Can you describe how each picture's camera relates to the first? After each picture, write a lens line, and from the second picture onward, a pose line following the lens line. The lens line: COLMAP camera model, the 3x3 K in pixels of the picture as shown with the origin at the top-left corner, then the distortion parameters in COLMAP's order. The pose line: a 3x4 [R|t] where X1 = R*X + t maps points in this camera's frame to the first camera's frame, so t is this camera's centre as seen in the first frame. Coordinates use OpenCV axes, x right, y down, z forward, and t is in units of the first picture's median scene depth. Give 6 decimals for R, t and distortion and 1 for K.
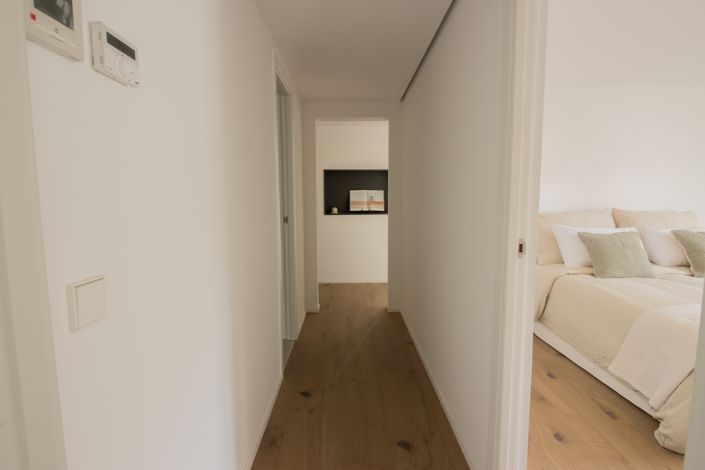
lens RADIAL K [[357.3, 0, 352.0], [0, 357.3, 239.8], [0, 0, 1]] dist [-0.006346, -0.001461]
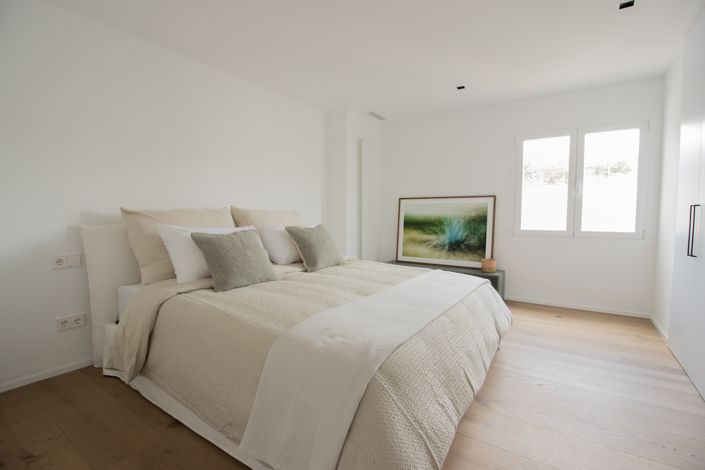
lens RADIAL K [[334.7, 0, 352.0], [0, 334.7, 237.2], [0, 0, 1]] dist [-0.003706, -0.000105]
pose [[0.574719, -0.051232, 0.816746, 0.271060], [0.089301, 0.996005, -0.000361, 0.017907], [-0.813464, 0.073143, 0.576998, 0.343260]]
